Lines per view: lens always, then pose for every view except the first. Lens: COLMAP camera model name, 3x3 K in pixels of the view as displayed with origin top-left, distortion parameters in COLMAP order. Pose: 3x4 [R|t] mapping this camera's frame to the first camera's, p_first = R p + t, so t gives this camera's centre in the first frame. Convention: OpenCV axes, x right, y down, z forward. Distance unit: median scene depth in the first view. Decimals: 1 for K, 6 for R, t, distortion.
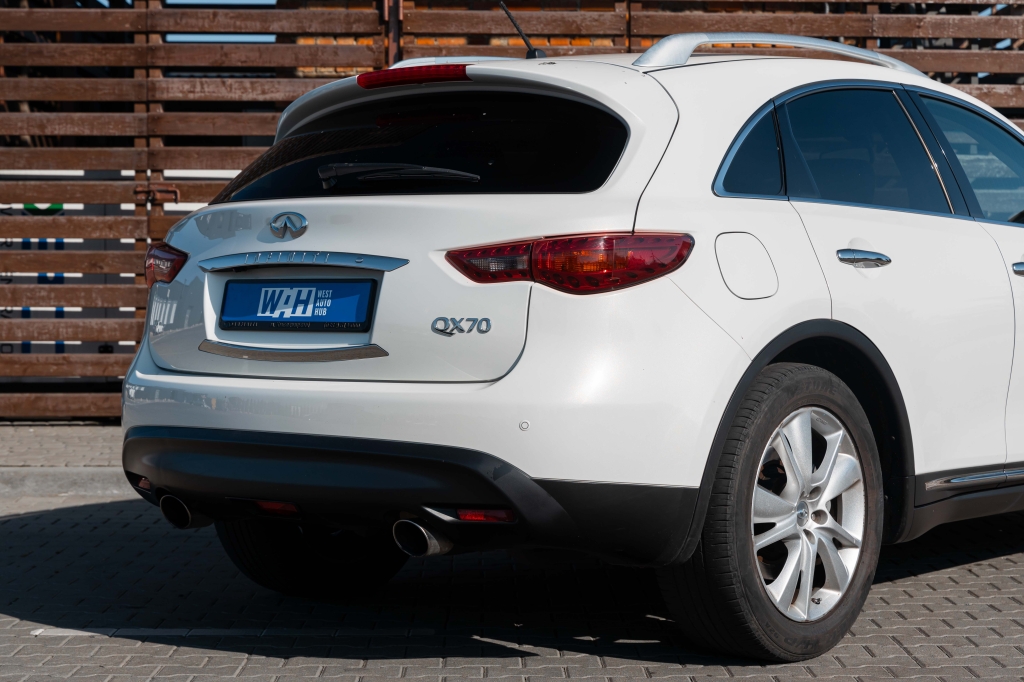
lens RADIAL K [[2072.0, 0, 514.6], [0, 2072.0, 347.7], [0, 0, 1]] dist [0.014551, 0.000000]
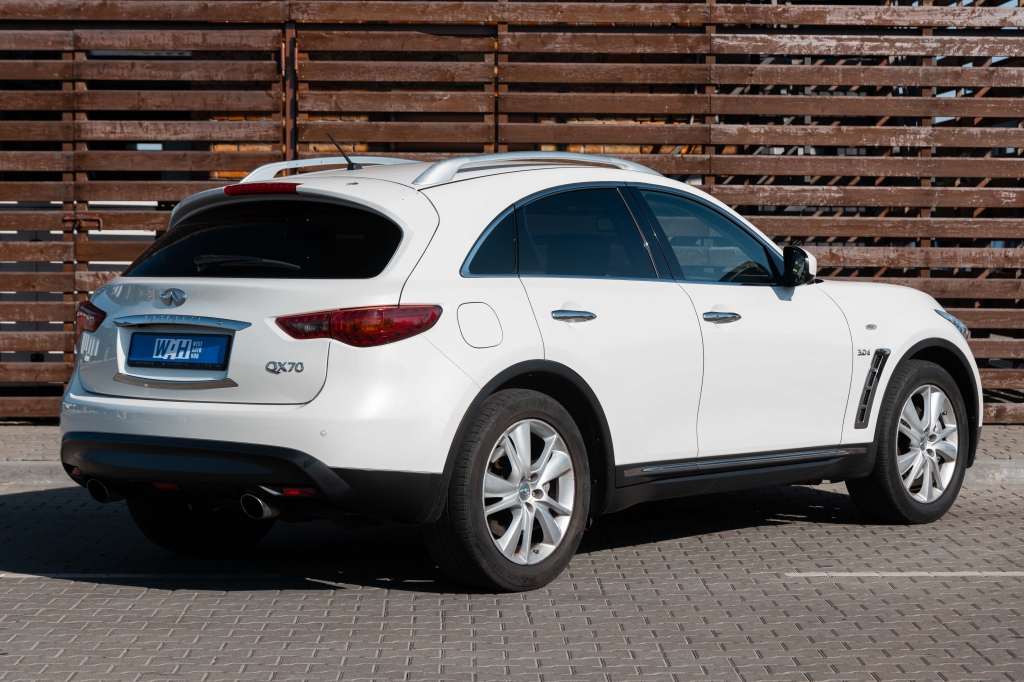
lens RADIAL K [[2541.0, 0, 518.9], [0, 2541.0, 335.2], [0, 0, 1]] dist [0.026426, 0.000000]
pose [[1.000000, -0.000236, 0.000736, 0.129192], [0.000231, 0.999976, 0.006931, -0.041942], [-0.000738, -0.006931, 0.999976, -0.775469]]
